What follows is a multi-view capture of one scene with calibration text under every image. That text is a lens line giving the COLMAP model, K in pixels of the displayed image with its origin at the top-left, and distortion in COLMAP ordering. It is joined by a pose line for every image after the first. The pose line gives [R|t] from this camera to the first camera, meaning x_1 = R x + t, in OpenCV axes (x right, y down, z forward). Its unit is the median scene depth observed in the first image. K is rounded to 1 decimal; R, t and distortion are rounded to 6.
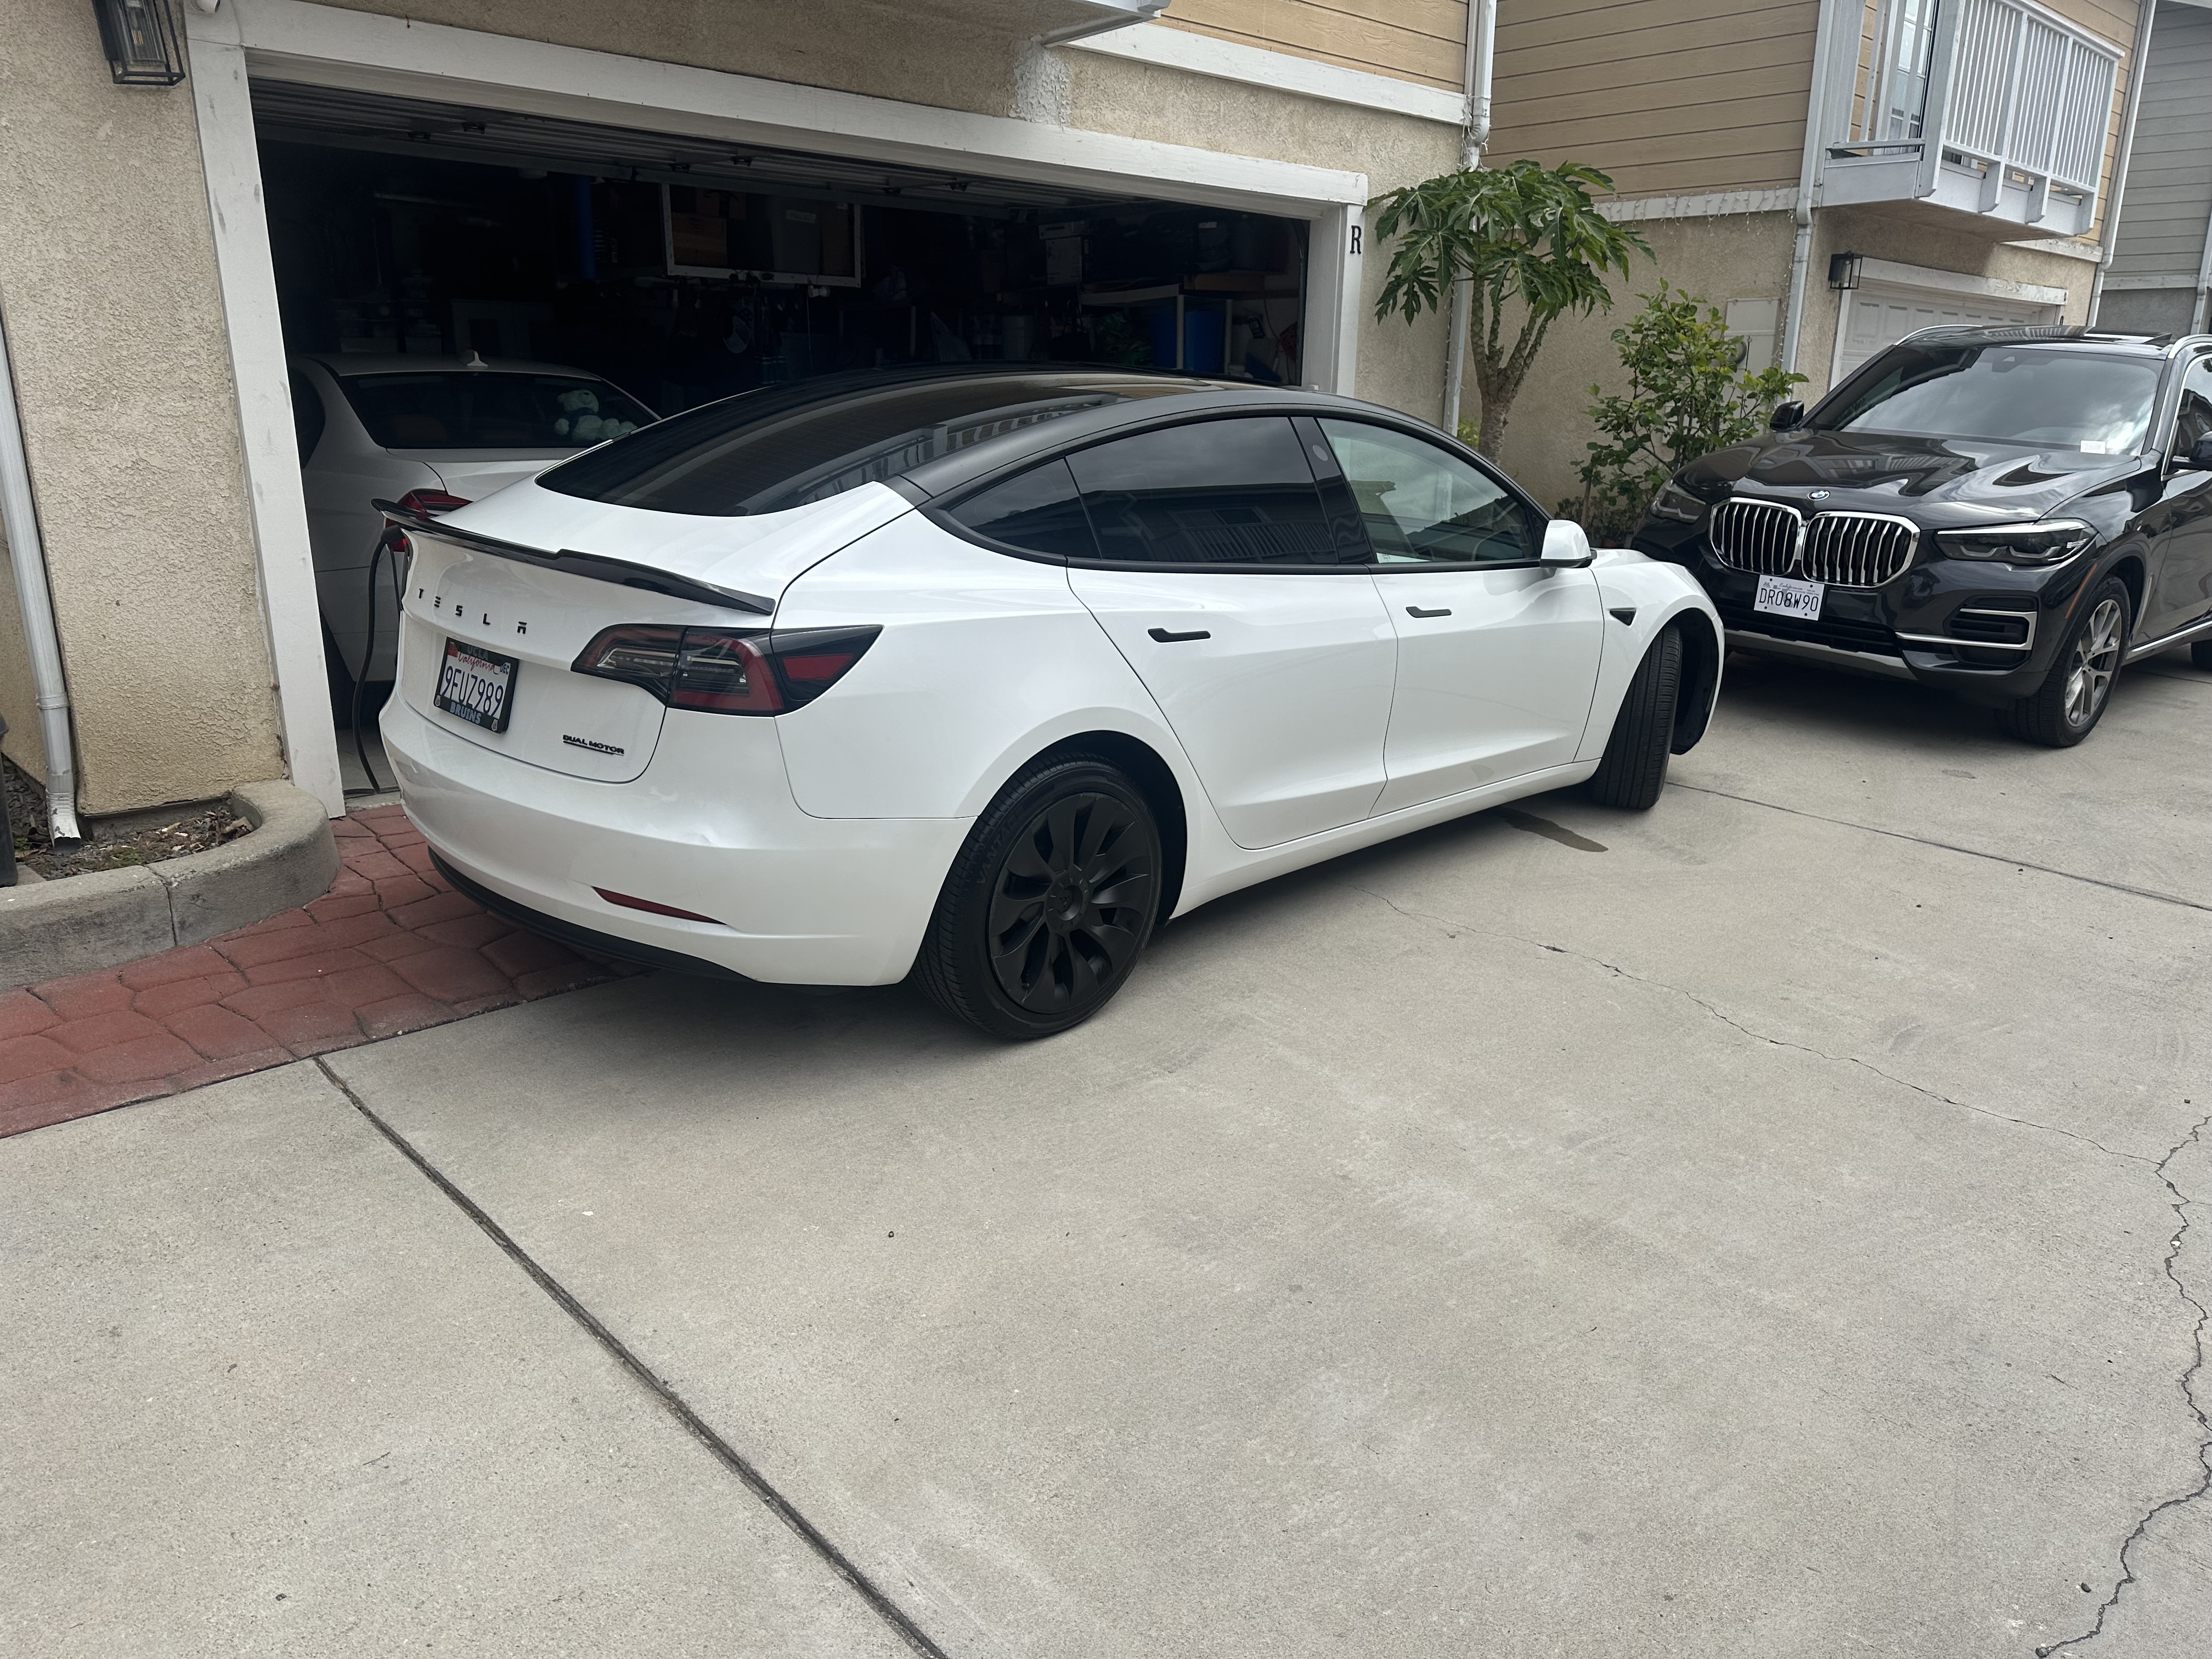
lens RADIAL K [[1567.8, 0, 1106.0], [0, 1567.8, 829.5], [0, 0, 1]] dist [0.042658, -0.034336]
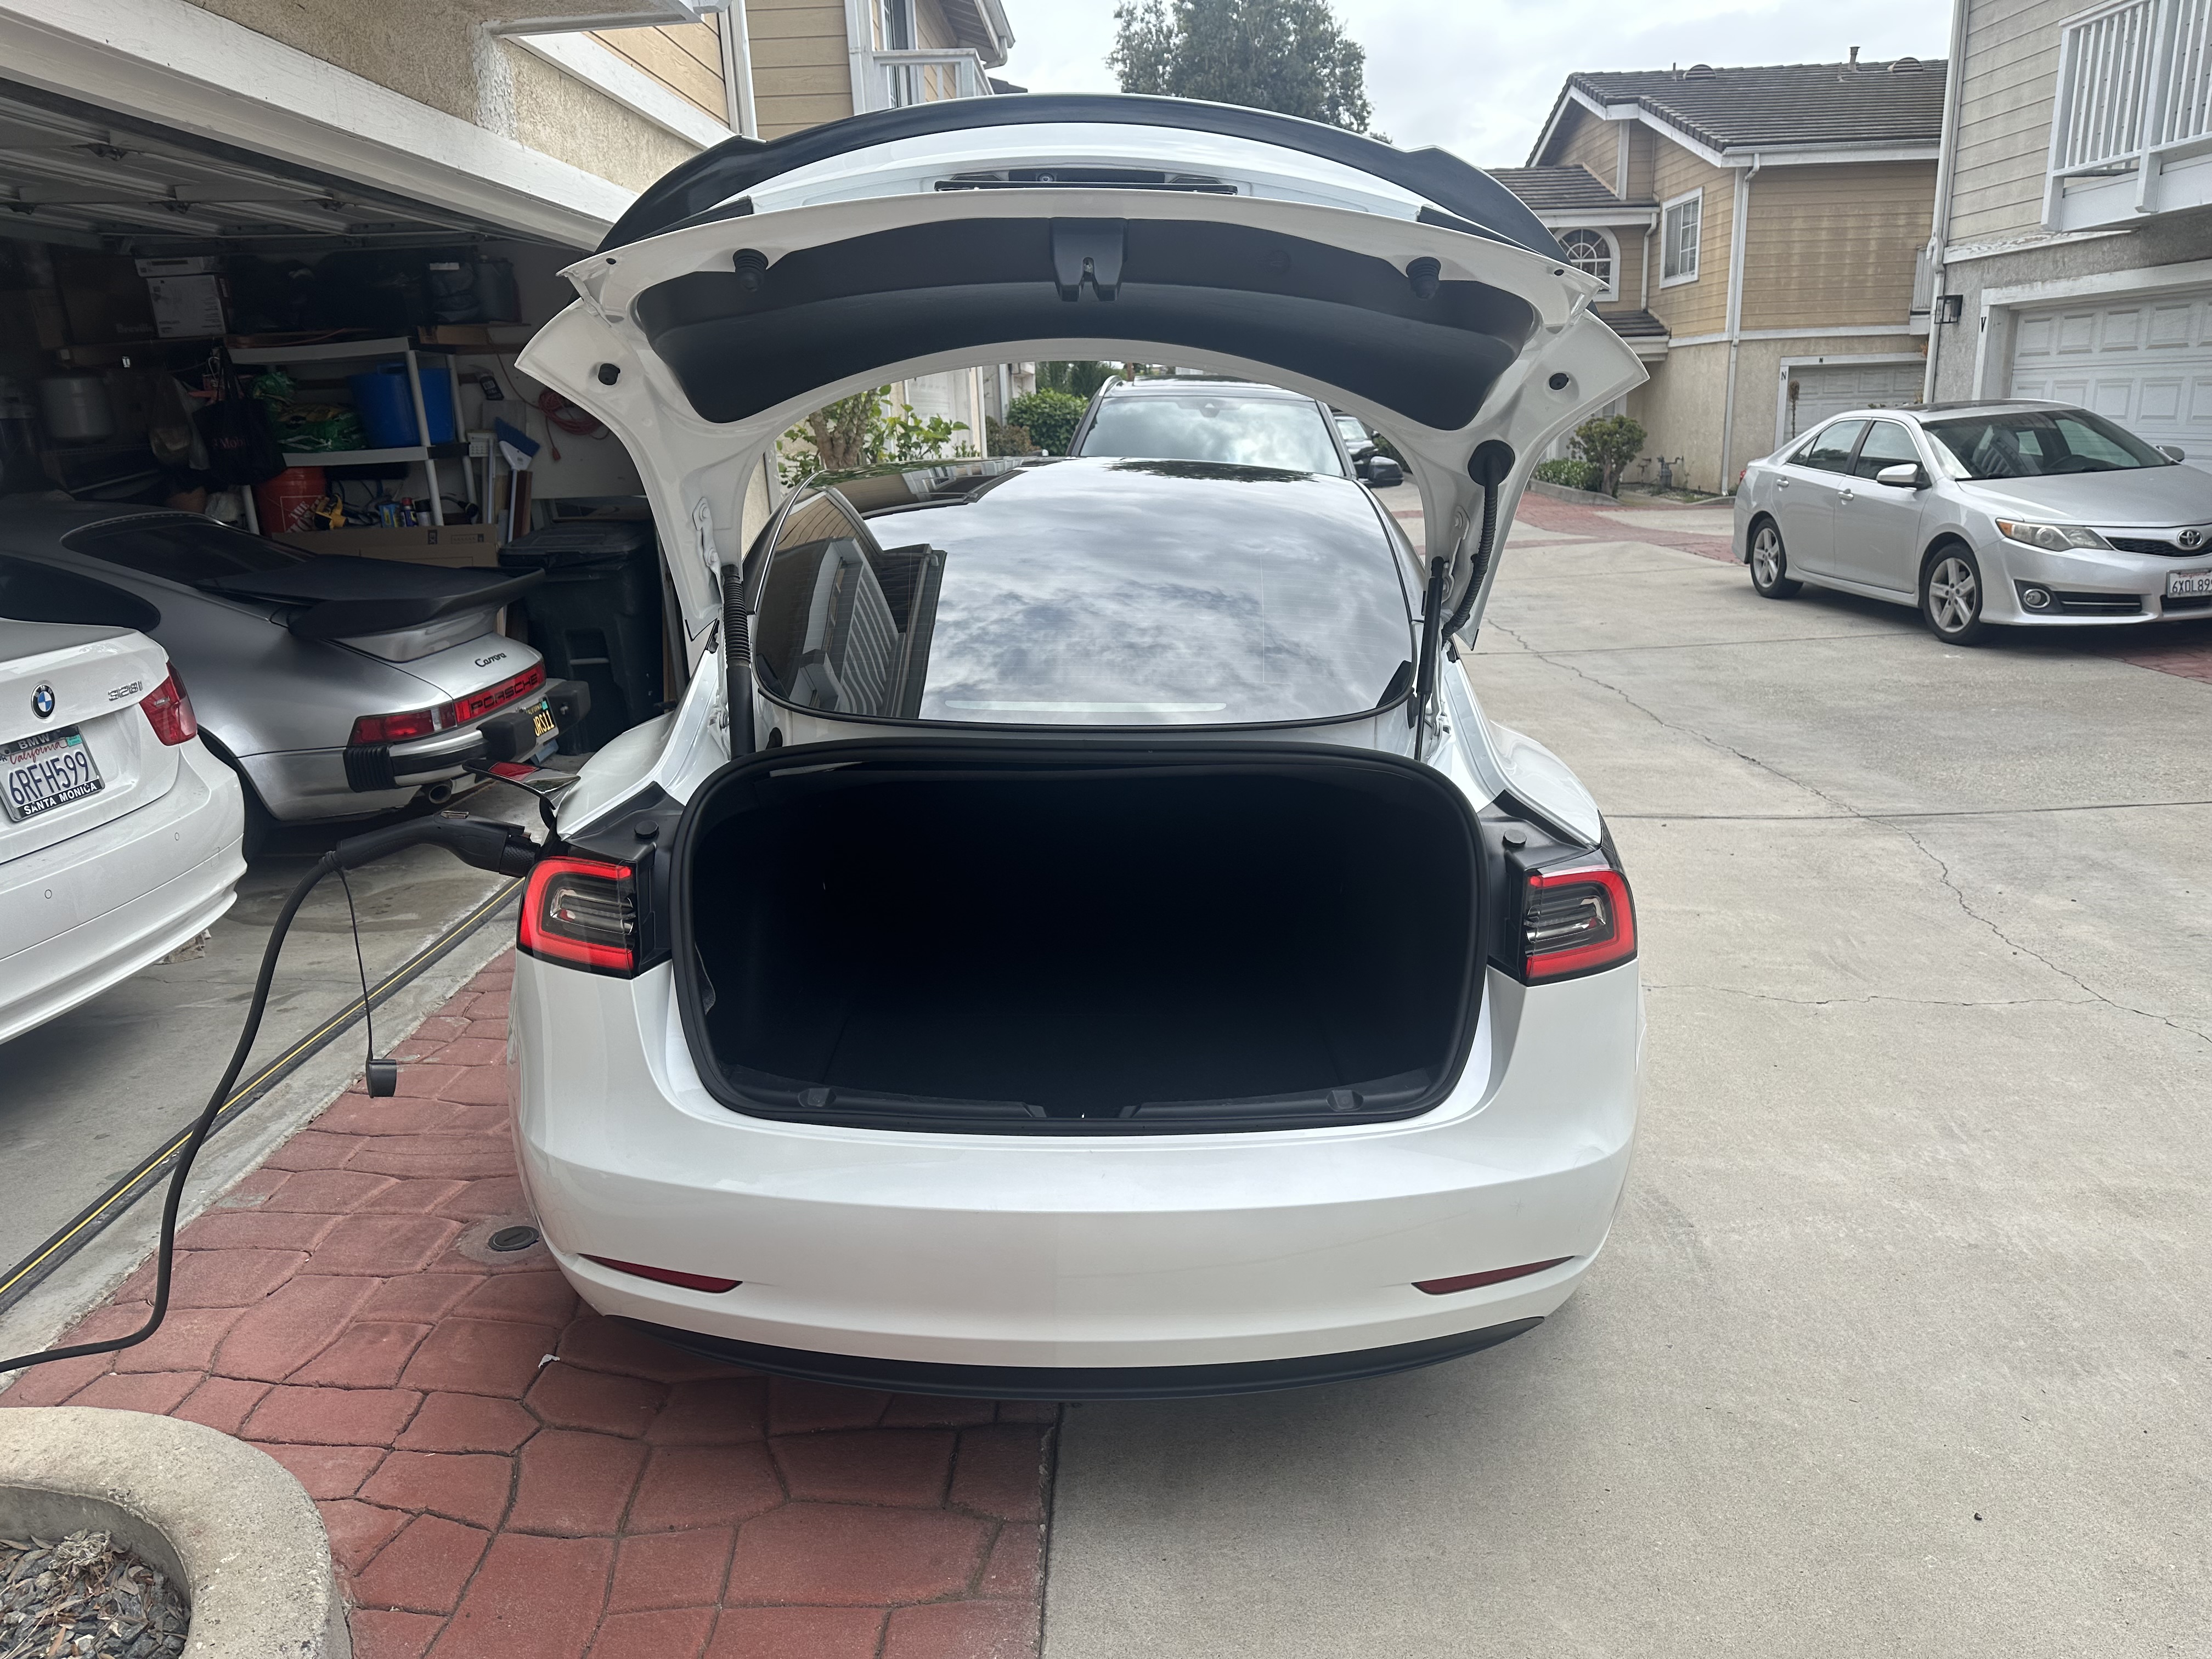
lens RADIAL K [[1570.4, 0, 1104.5], [0, 1570.4, 839.7], [0, 0, 1]] dist [0.035578, -0.039320]
pose [[0.702473, -0.222550, 0.676021, -0.509226], [0.231967, 0.969579, 0.078147, -0.140521], [-0.672847, 0.101918, 0.732727, 0.354628]]
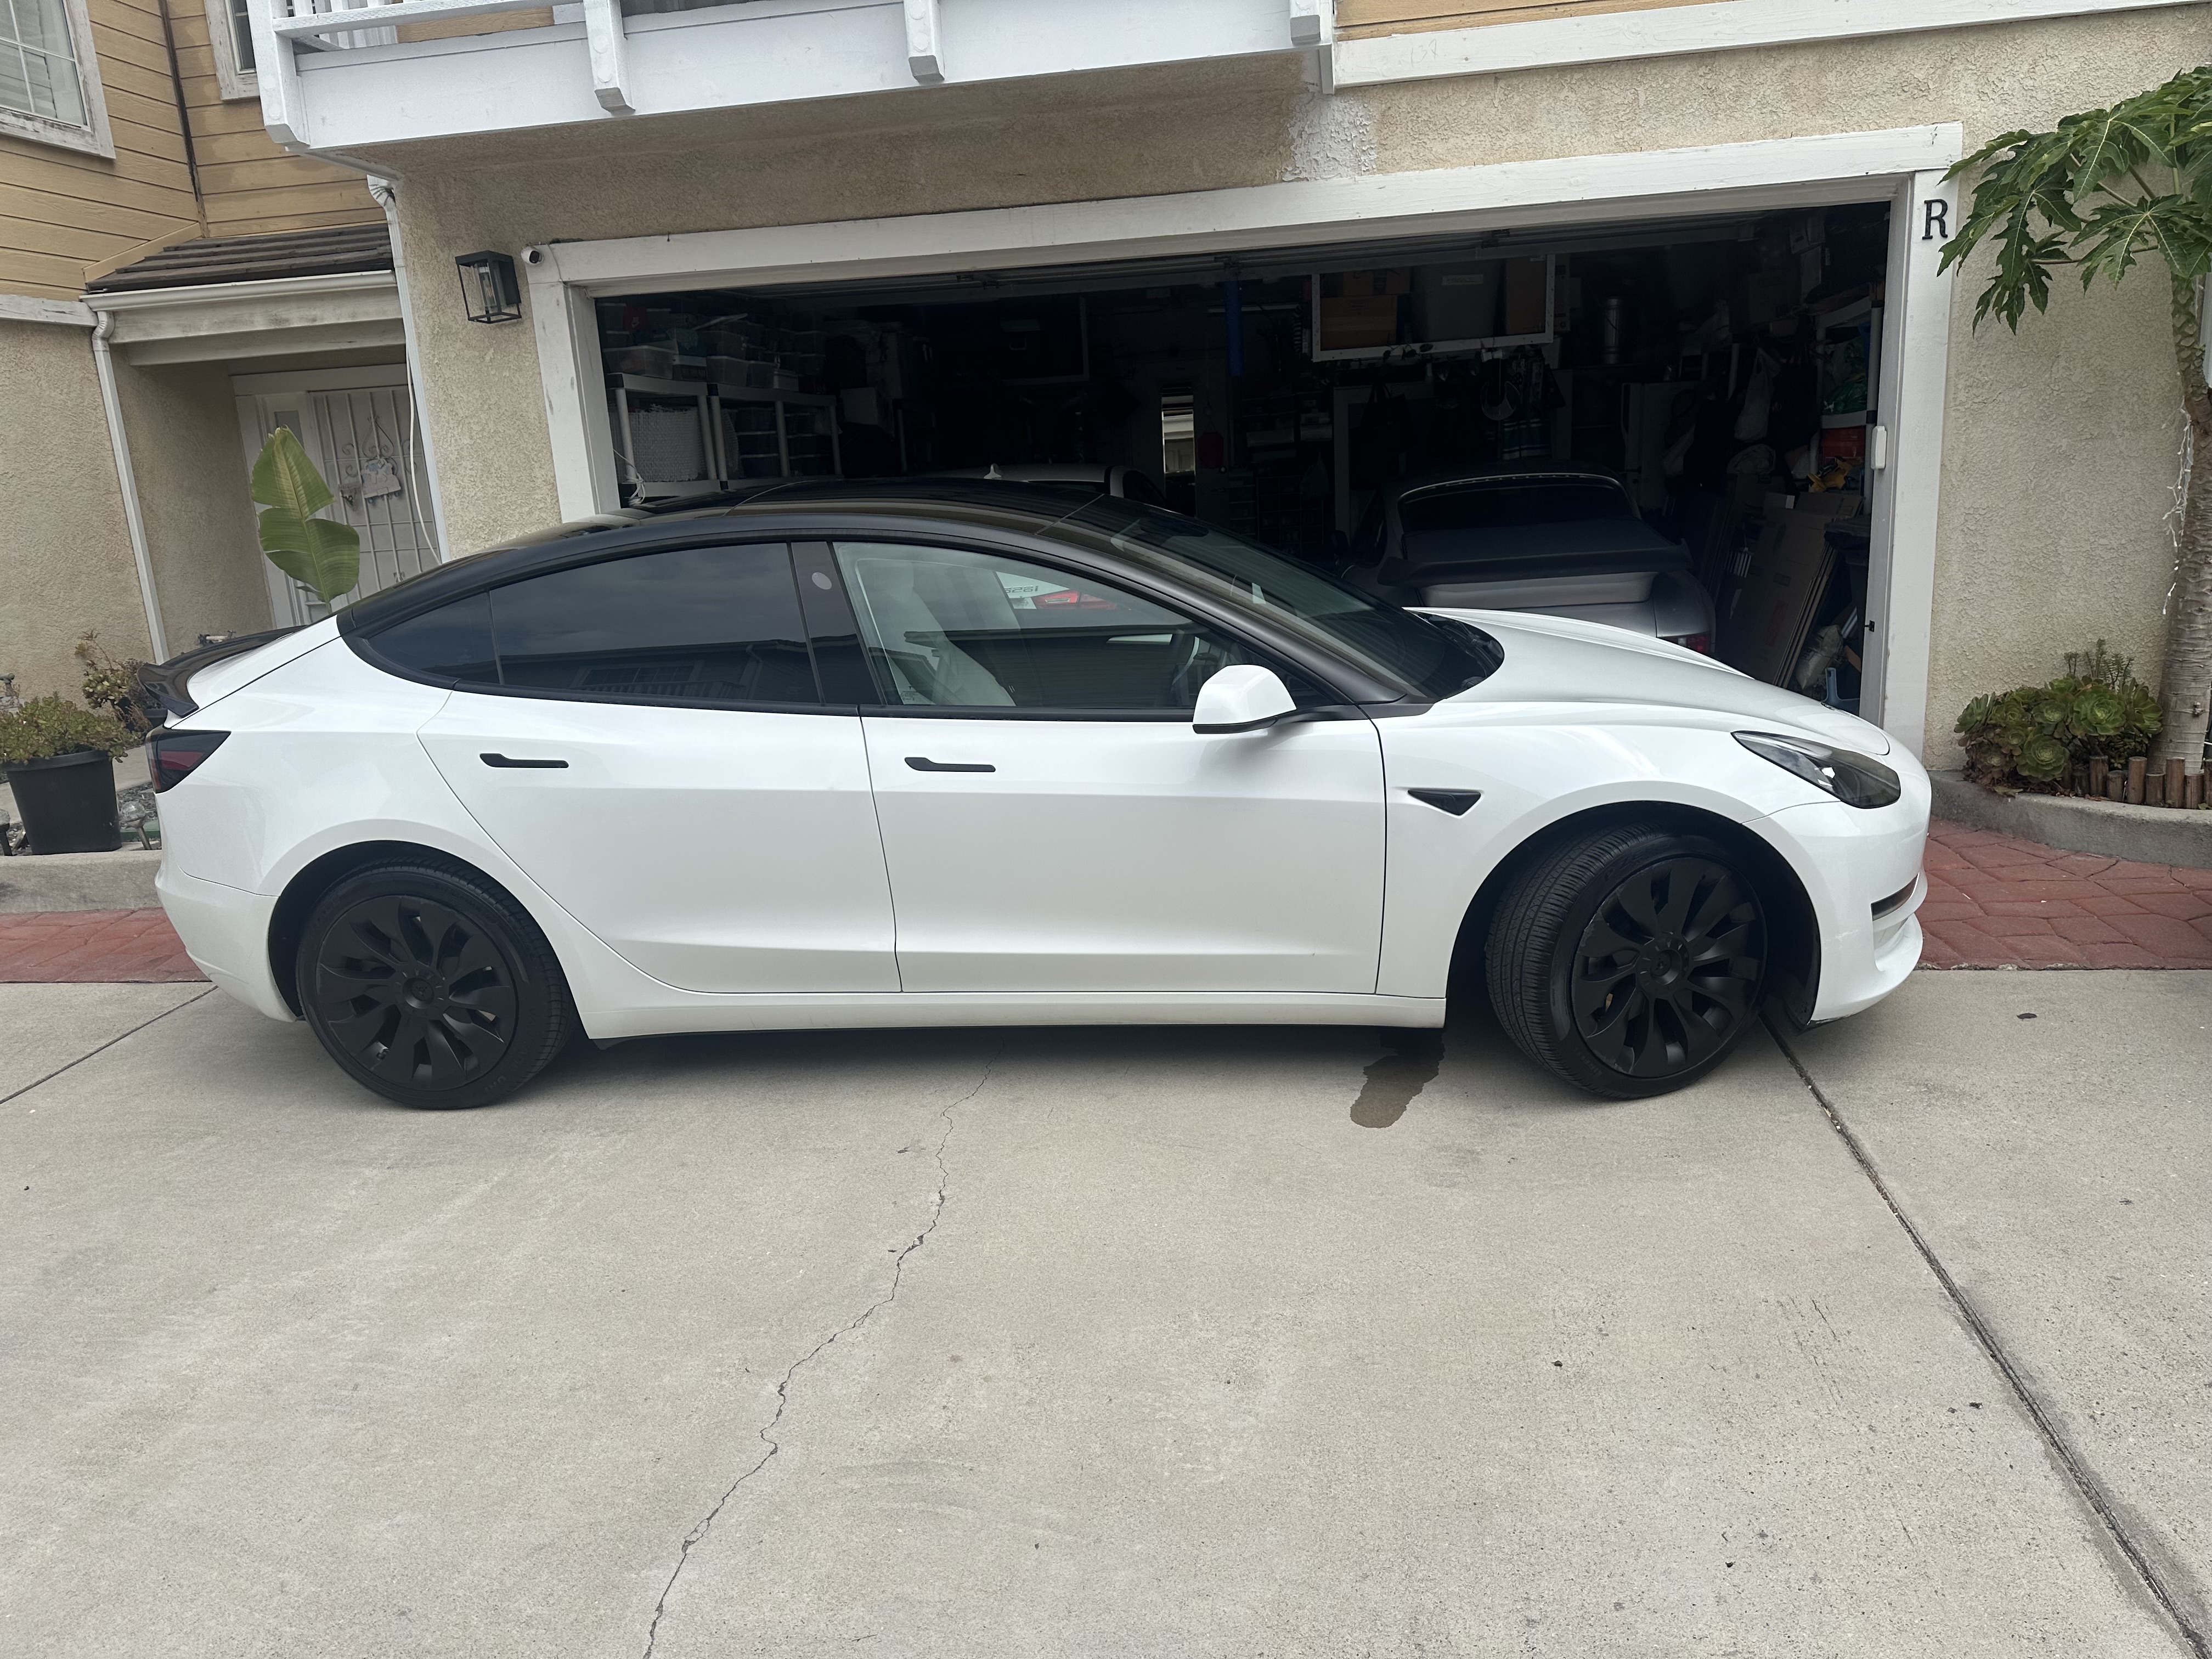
lens RADIAL K [[1554.8, 0, 1109.5], [0, 1554.8, 832.6], [0, 0, 1]] dist [0.057799, -0.076548]
pose [[0.611062, 0.137826, -0.779492, 0.760840], [-0.151841, 0.986848, 0.055458, -0.135648], [0.776884, 0.084470, 0.623952, 0.461296]]
